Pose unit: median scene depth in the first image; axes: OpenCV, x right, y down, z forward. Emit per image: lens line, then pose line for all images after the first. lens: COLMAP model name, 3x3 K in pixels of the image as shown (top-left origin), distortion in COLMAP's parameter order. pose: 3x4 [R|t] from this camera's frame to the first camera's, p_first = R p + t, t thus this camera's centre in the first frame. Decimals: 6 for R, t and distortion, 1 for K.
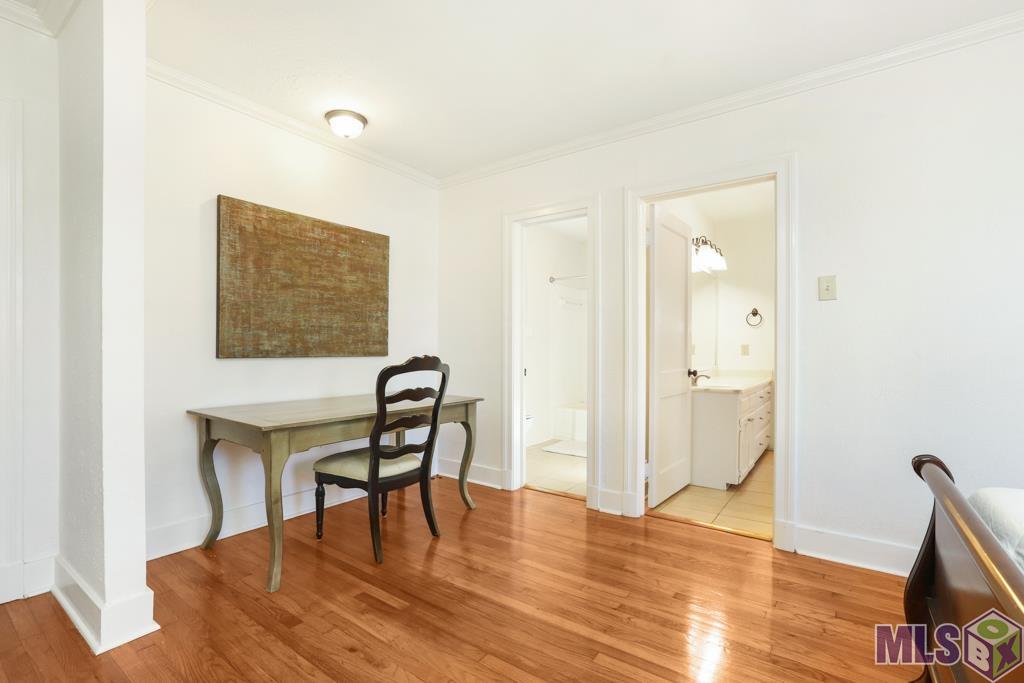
lens RADIAL K [[479.8, 0, 507.1], [0, 479.8, 347.1], [0, 0, 1]] dist [-0.025139, 0.008874]
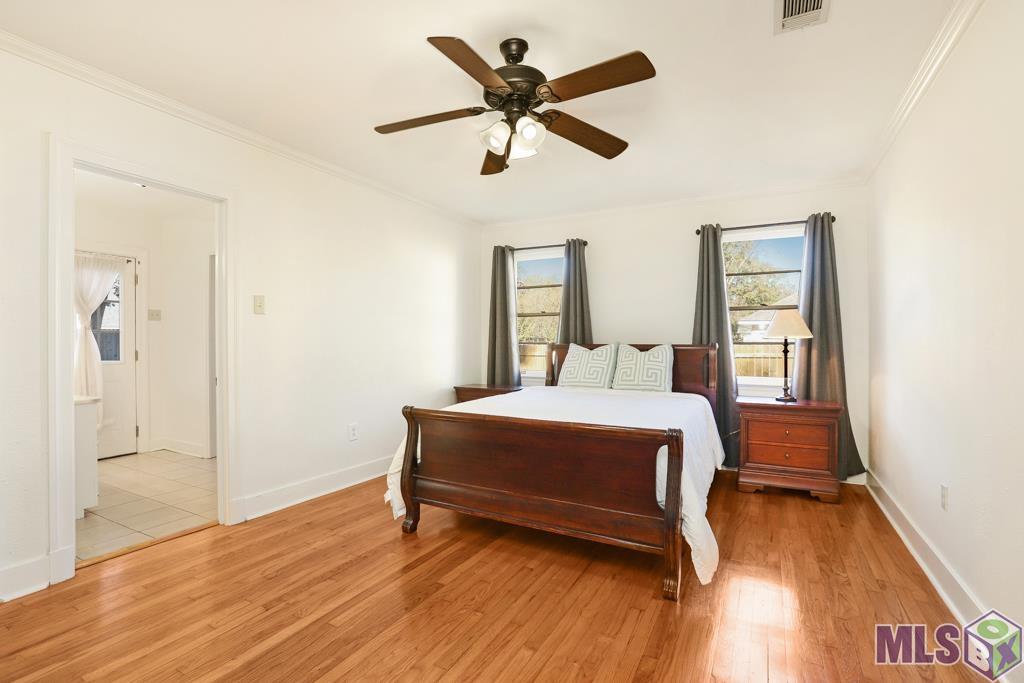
lens RADIAL K [[479.8, 0, 506.6], [0, 479.8, 342.1], [0, 0, 1]] dist [-0.025139, 0.008874]
pose [[-0.122315, 0.000048, 0.992491, -0.709709], [0.002145, 0.999998, 0.000216, -0.022985], [-0.992489, 0.002156, -0.122314, 0.507885]]
